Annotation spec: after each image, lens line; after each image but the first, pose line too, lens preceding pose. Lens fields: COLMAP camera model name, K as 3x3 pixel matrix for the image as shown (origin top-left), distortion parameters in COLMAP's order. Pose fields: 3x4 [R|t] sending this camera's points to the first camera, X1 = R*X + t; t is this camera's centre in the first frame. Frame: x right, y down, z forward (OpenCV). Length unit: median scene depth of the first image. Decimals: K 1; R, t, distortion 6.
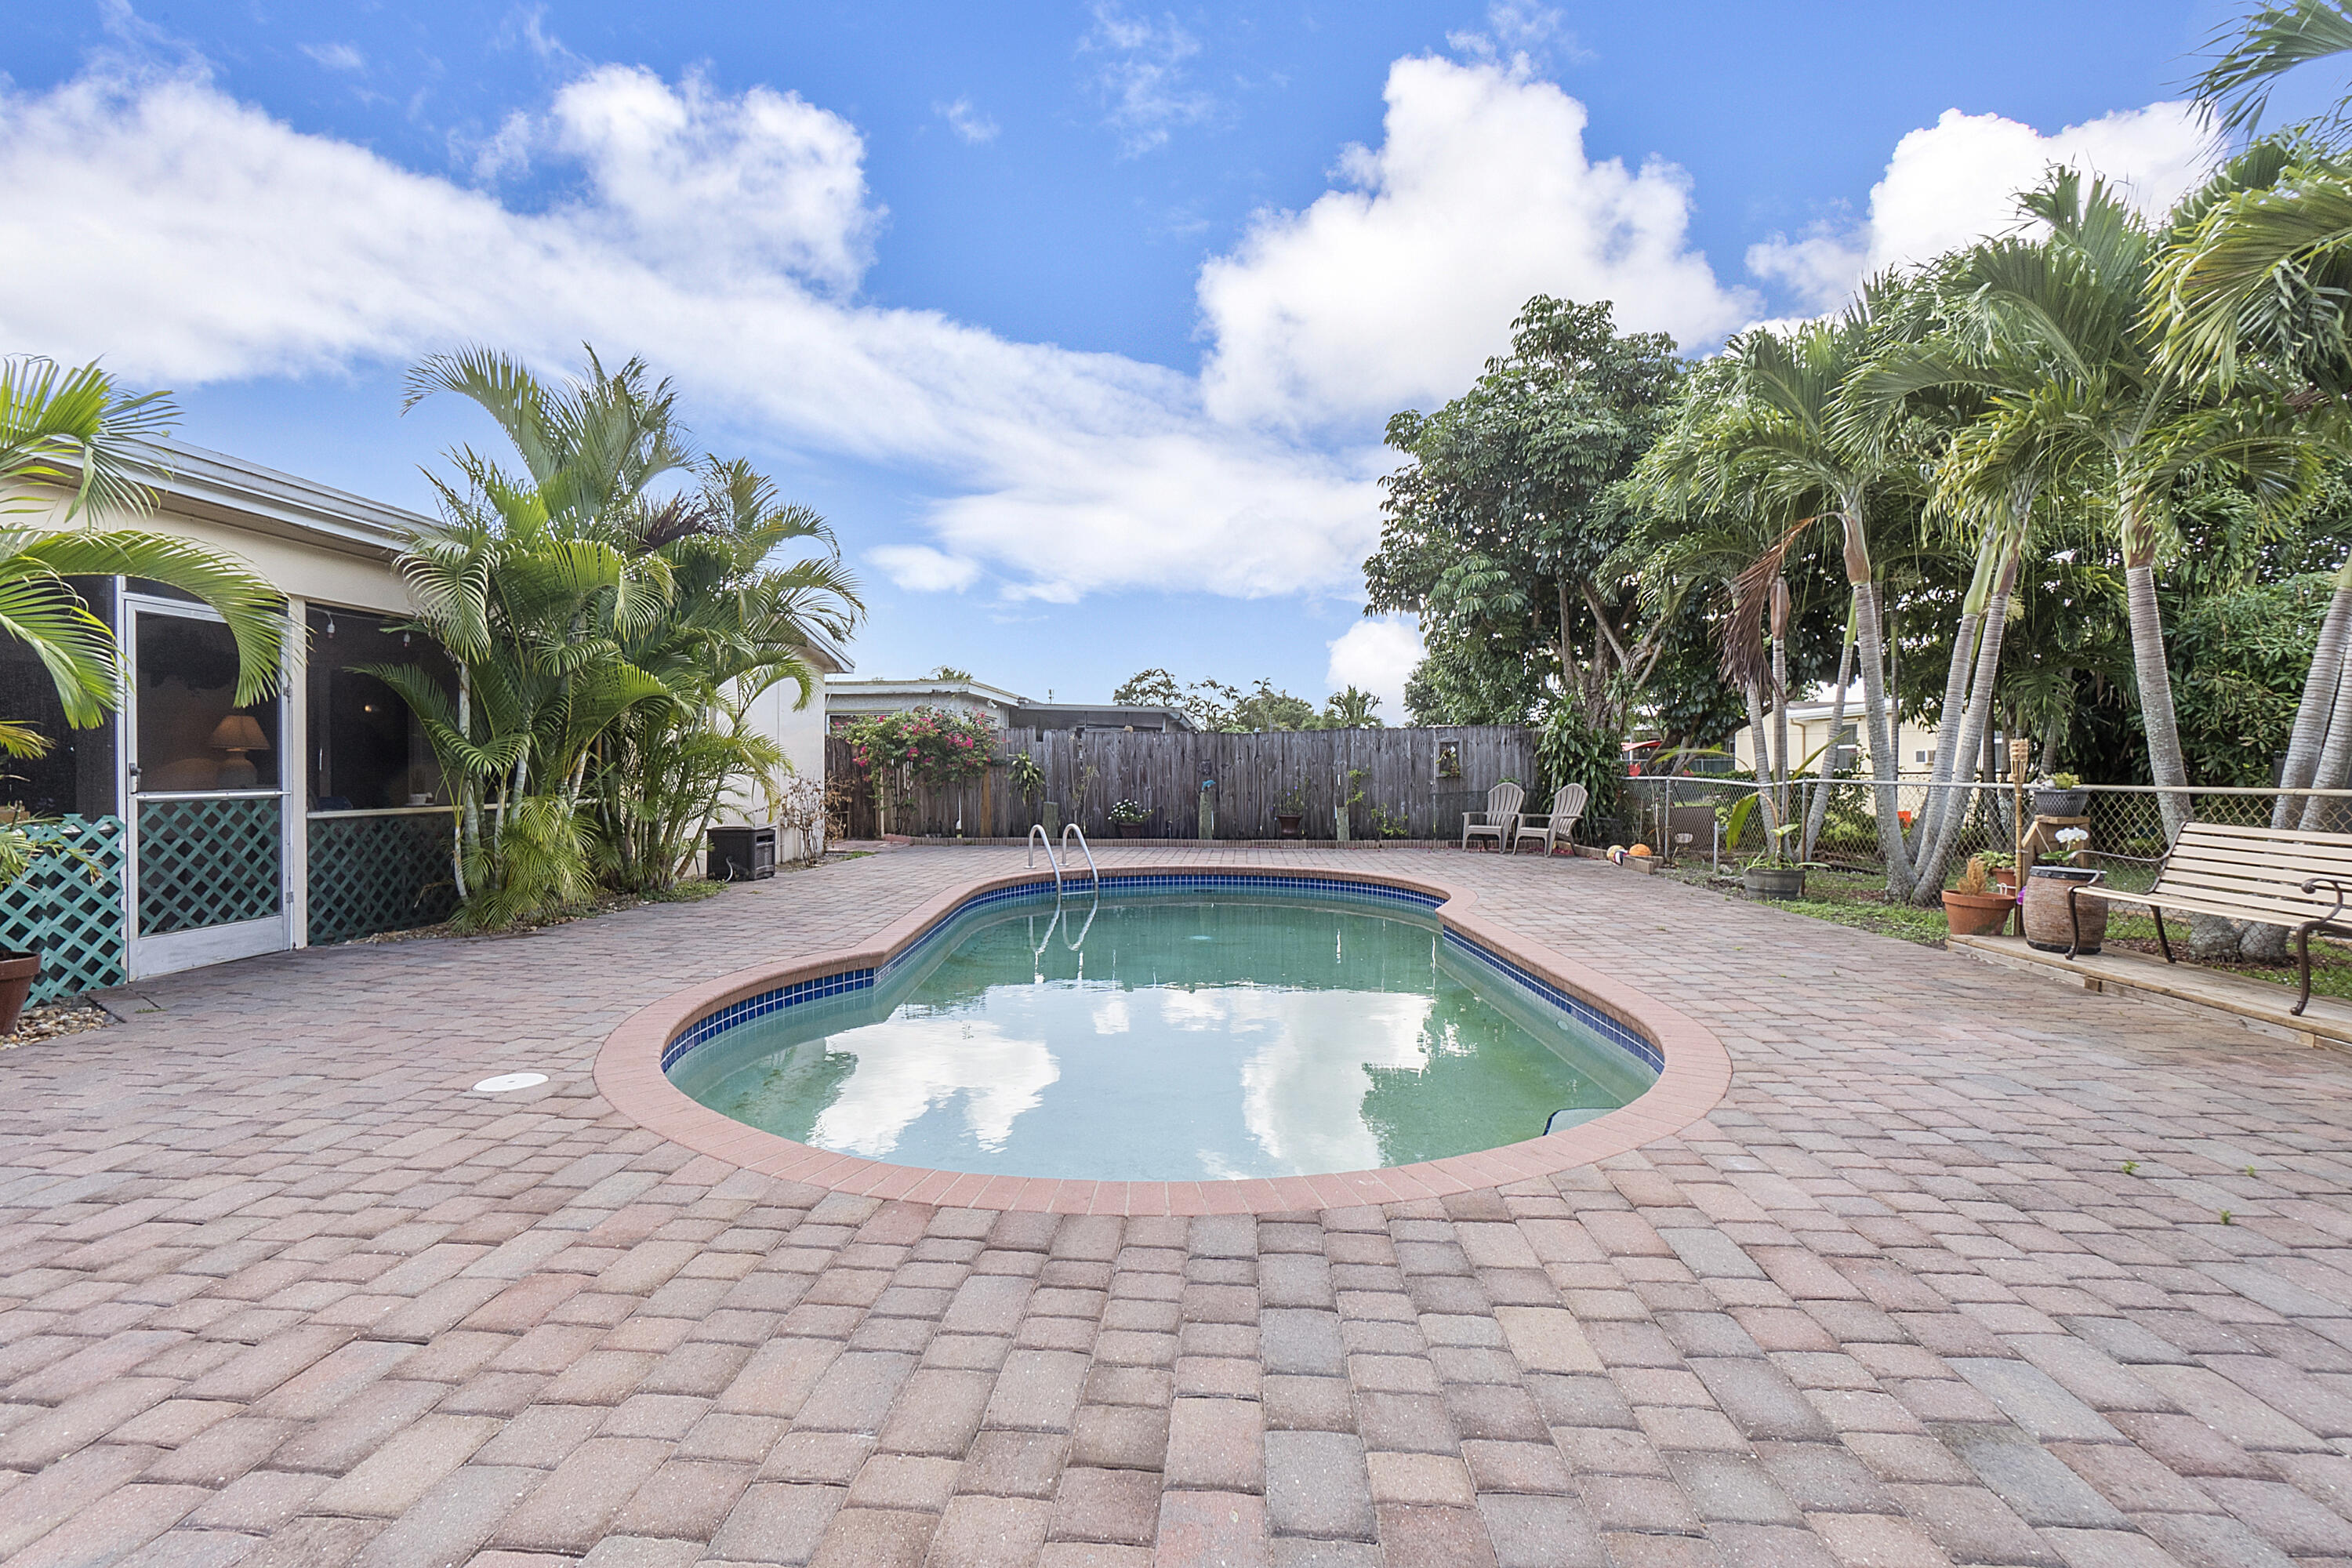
lens RADIAL K [[1015.6, 0, 1164.4], [0, 1015.6, 781.1], [0, 0, 1]] dist [-0.008416, 0.001099]
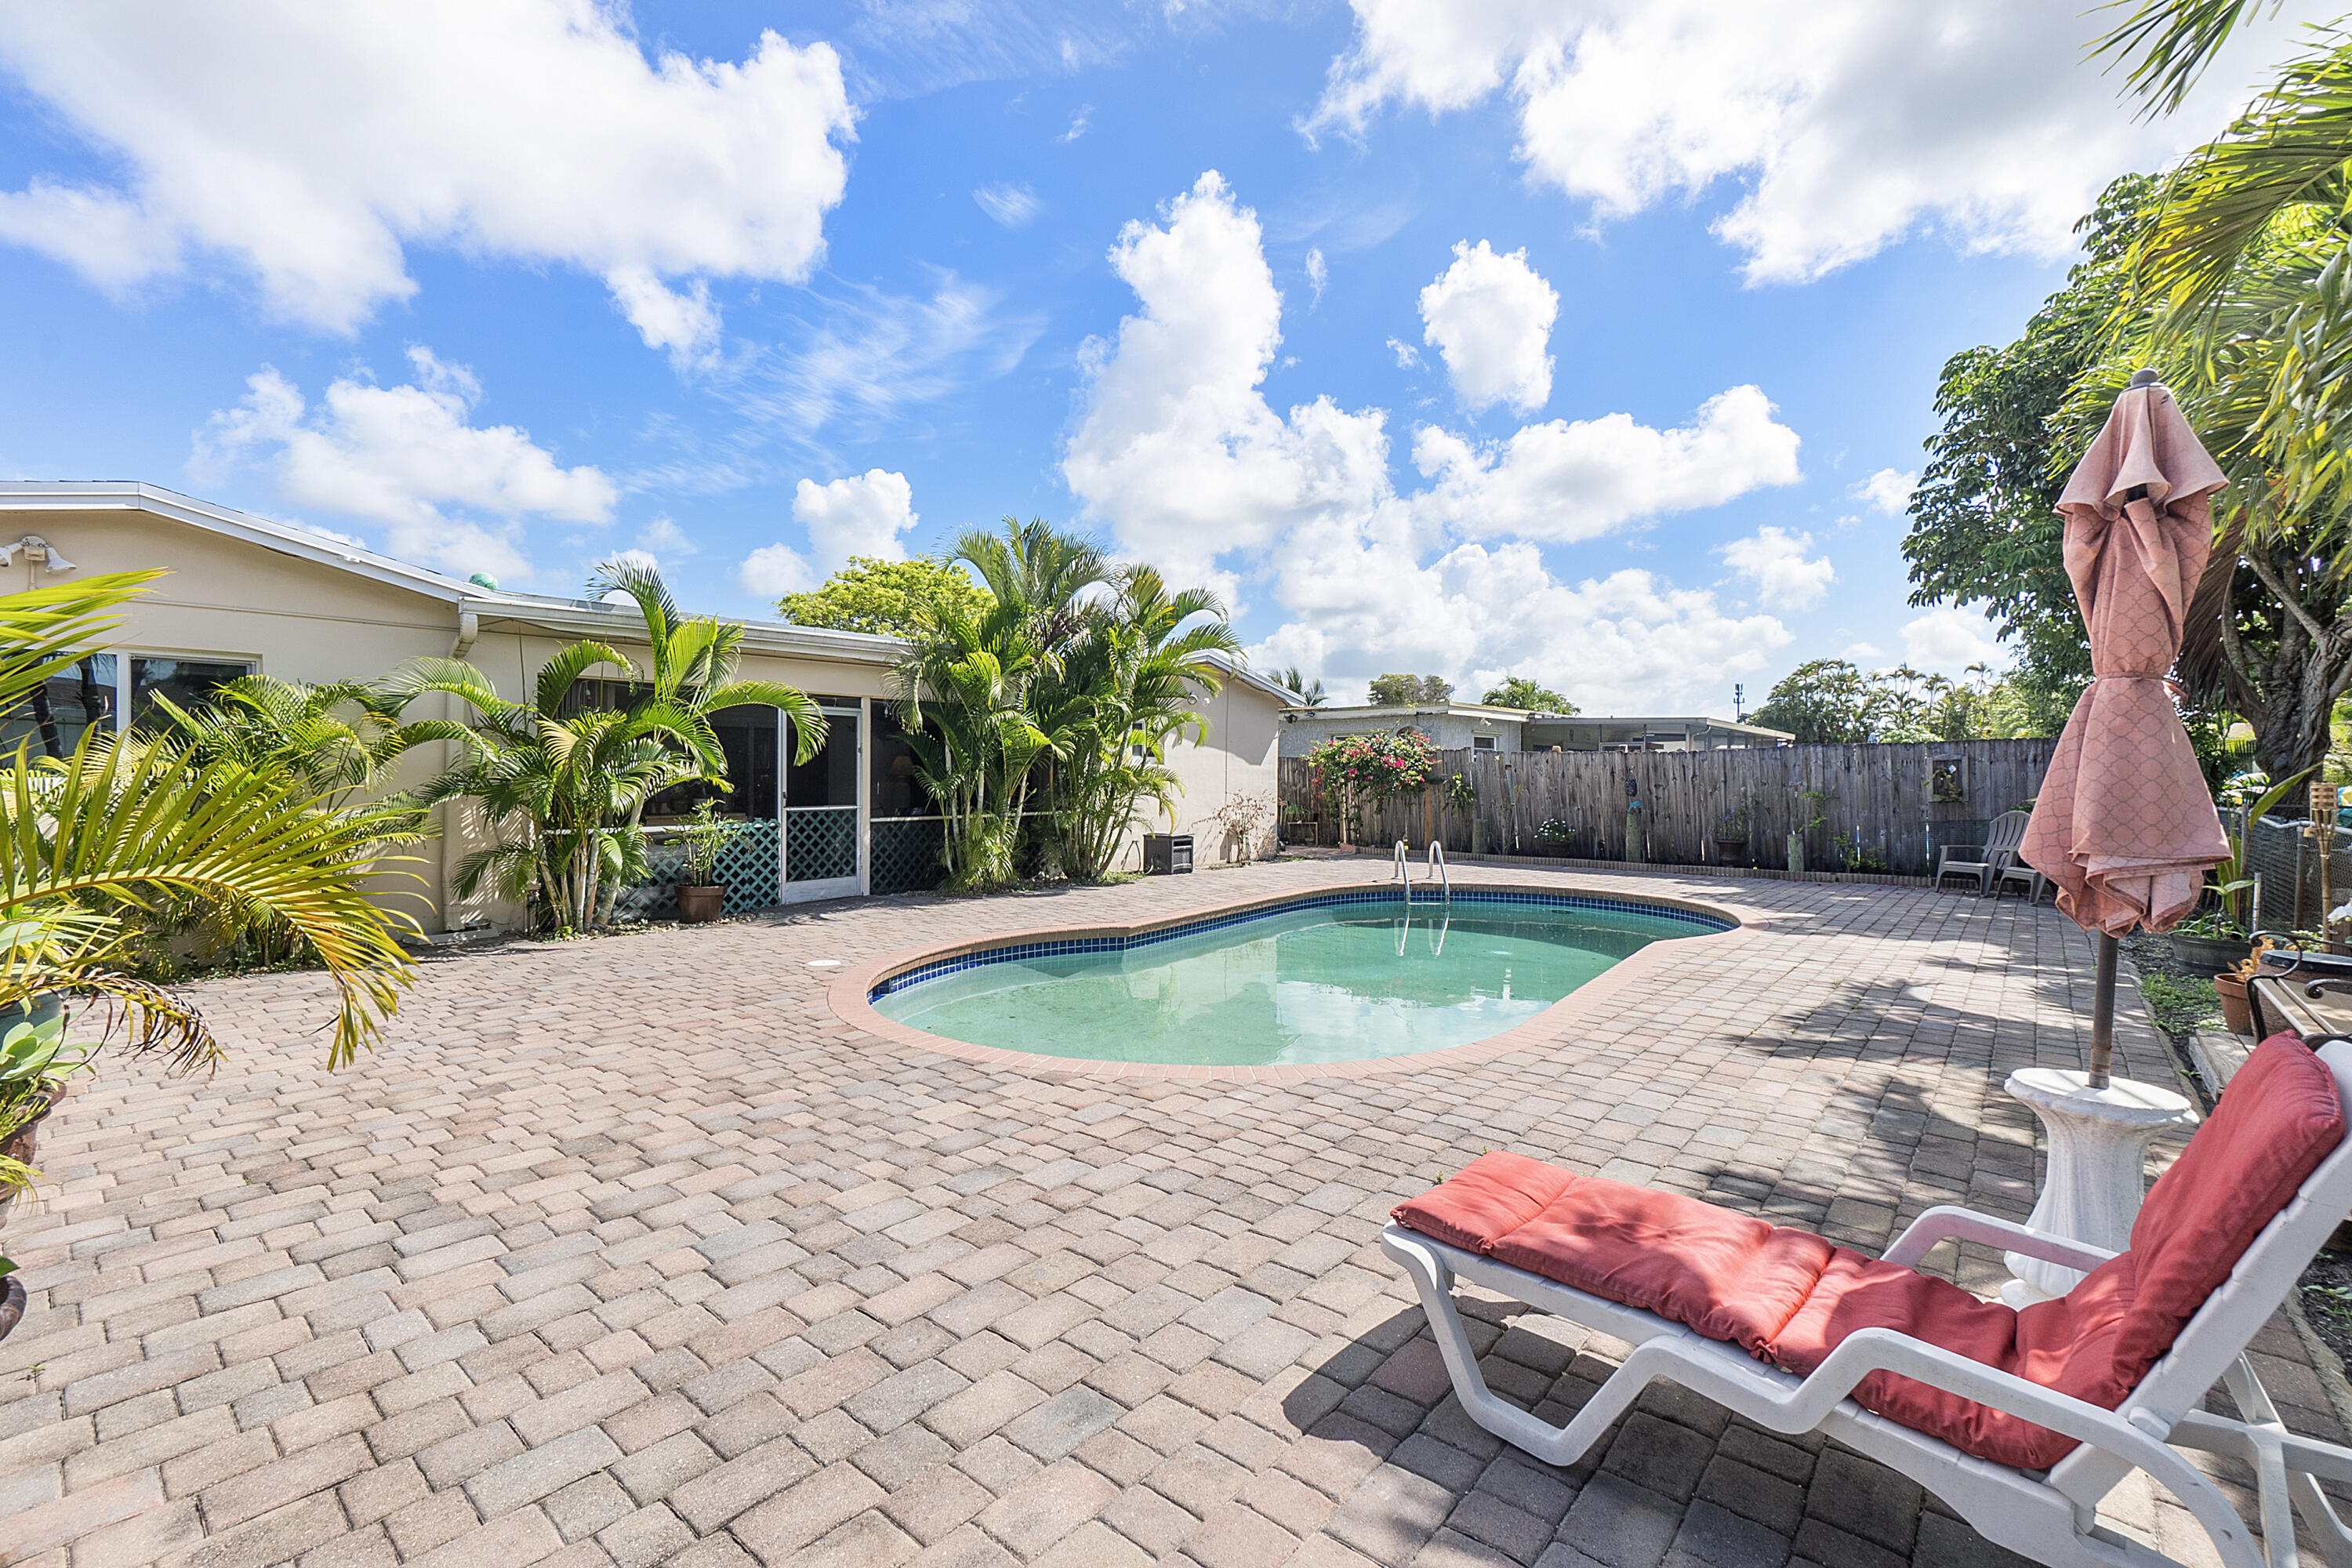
lens RADIAL K [[1015.6, 0, 1164.4], [0, 1015.6, 781.1], [0, 0, 1]] dist [-0.008416, 0.001099]
pose [[0.805256, 0.004797, -0.592908, 0.651473], [-0.007780, 0.999967, -0.002476, -0.035866], [0.592876, 0.006606, 0.805267, -0.125085]]
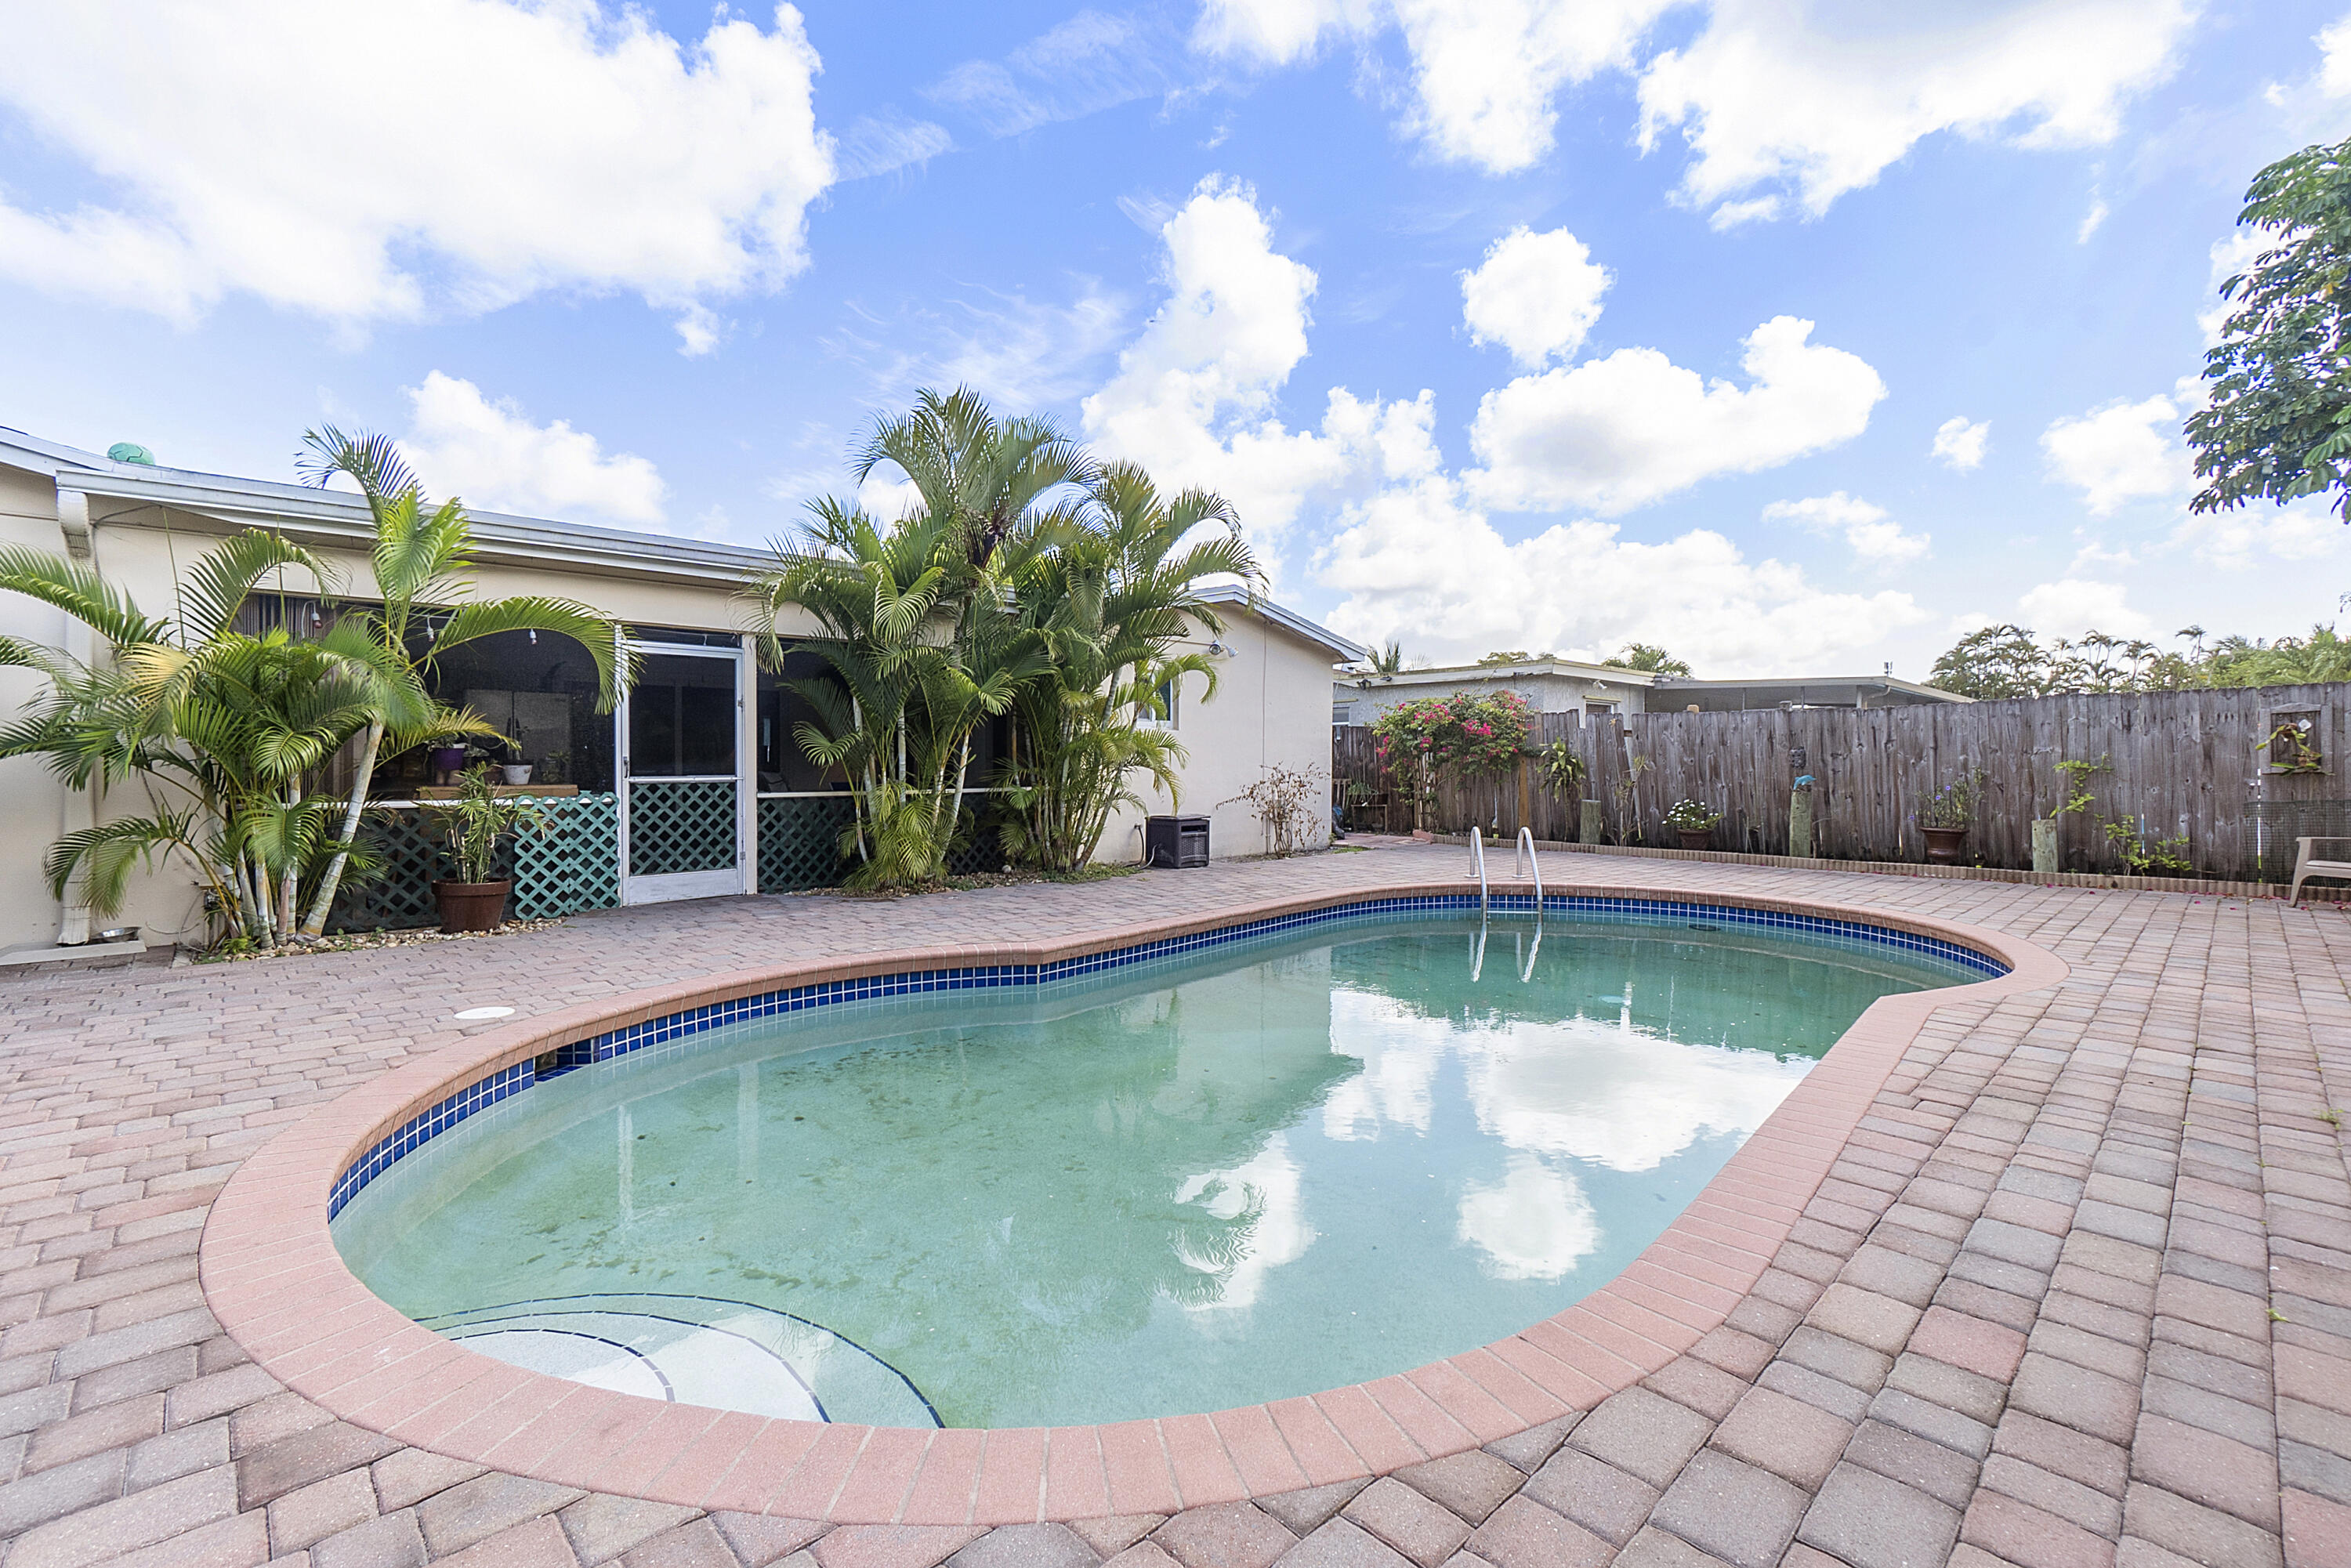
lens RADIAL K [[1015.1, 0, 1163.9], [0, 1015.1, 781.1], [0, 0, 1]] dist [-0.008416, 0.001099]
pose [[0.739056, 0.012713, -0.673524, 0.490260], [-0.006915, 0.999912, 0.011285, -0.004223], [0.673609, -0.003683, 0.739079, 0.396377]]
